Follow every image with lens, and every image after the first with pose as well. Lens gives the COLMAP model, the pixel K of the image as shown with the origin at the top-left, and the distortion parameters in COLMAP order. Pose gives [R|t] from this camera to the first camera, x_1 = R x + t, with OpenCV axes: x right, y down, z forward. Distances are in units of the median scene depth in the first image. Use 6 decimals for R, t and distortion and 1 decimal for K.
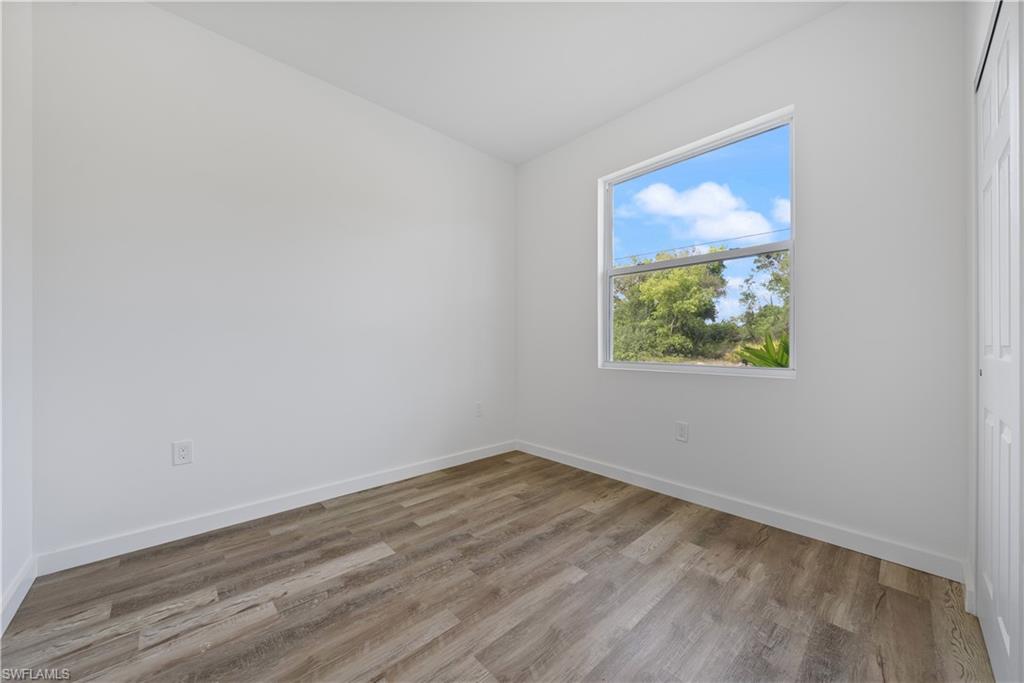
lens RADIAL K [[359.9, 0, 513.4], [0, 359.9, 344.4], [0, 0, 1]] dist [-0.004533, 0.000494]
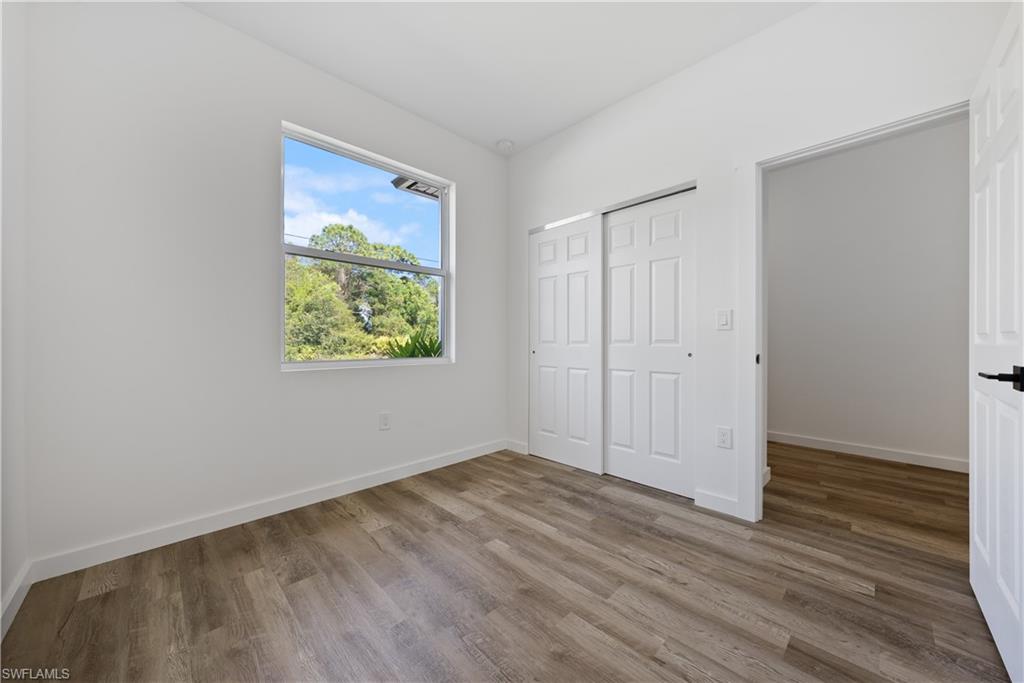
lens RADIAL K [[359.9, 0, 520.9], [0, 359.9, 342.0], [0, 0, 1]] dist [-0.004533, 0.000494]
pose [[-0.008239, -0.003071, 0.999961, -0.821554], [0.001178, 0.999995, 0.003081, 0.009353], [-0.999965, 0.001203, -0.008236, 0.821871]]
